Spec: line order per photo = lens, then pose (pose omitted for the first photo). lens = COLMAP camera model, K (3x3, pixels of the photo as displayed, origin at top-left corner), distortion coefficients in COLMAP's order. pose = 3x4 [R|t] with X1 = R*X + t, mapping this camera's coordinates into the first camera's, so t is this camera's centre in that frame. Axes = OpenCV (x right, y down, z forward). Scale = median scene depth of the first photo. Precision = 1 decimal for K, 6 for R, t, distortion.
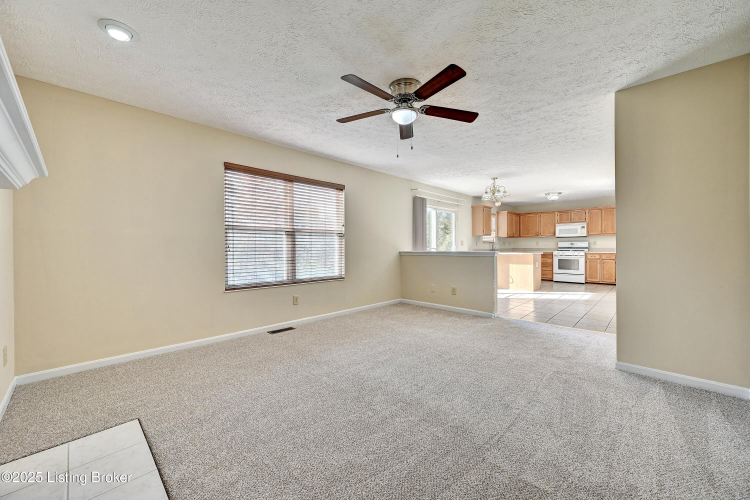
lens RADIAL K [[292.4, 0, 375.3], [0, 292.4, 249.8], [0, 0, 1]] dist [0.001255, -0.000393]
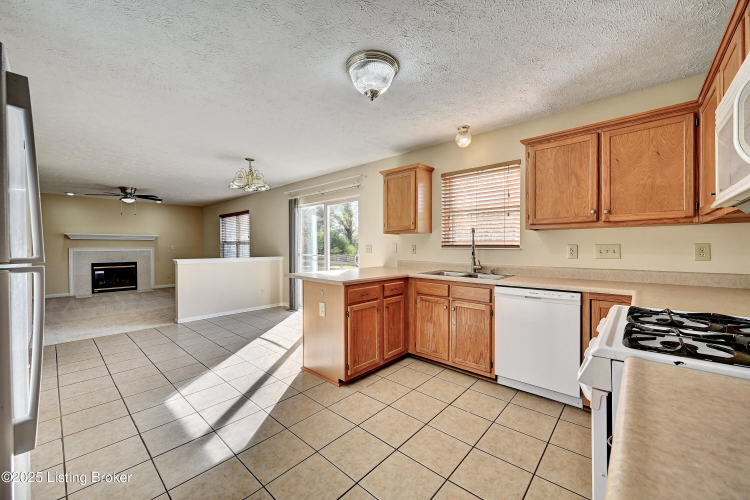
lens RADIAL K [[292.4, 0, 374.7], [0, 292.4, 248.9], [0, 0, 1]] dist [0.001255, -0.000393]
pose [[0.032379, 0.015319, -0.999358, 0.785636], [-0.008535, 0.999850, 0.015050, -0.028154], [0.999439, 0.008042, 0.032505, 0.888908]]
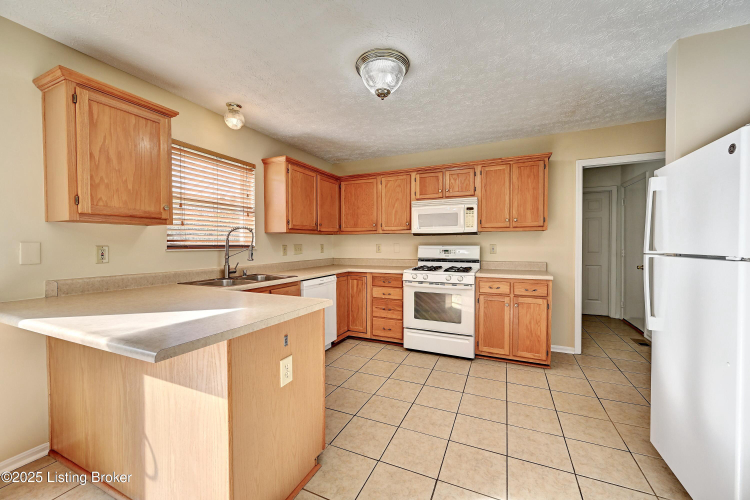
lens RADIAL K [[292.4, 0, 377.0], [0, 292.4, 249.9], [0, 0, 1]] dist [0.001255, -0.000393]
pose [[0.941245, -0.004025, 0.337700, 0.460591], [0.000650, 0.999949, 0.010106, -0.026875], [-0.337724, -0.009293, 0.941199, 0.672217]]
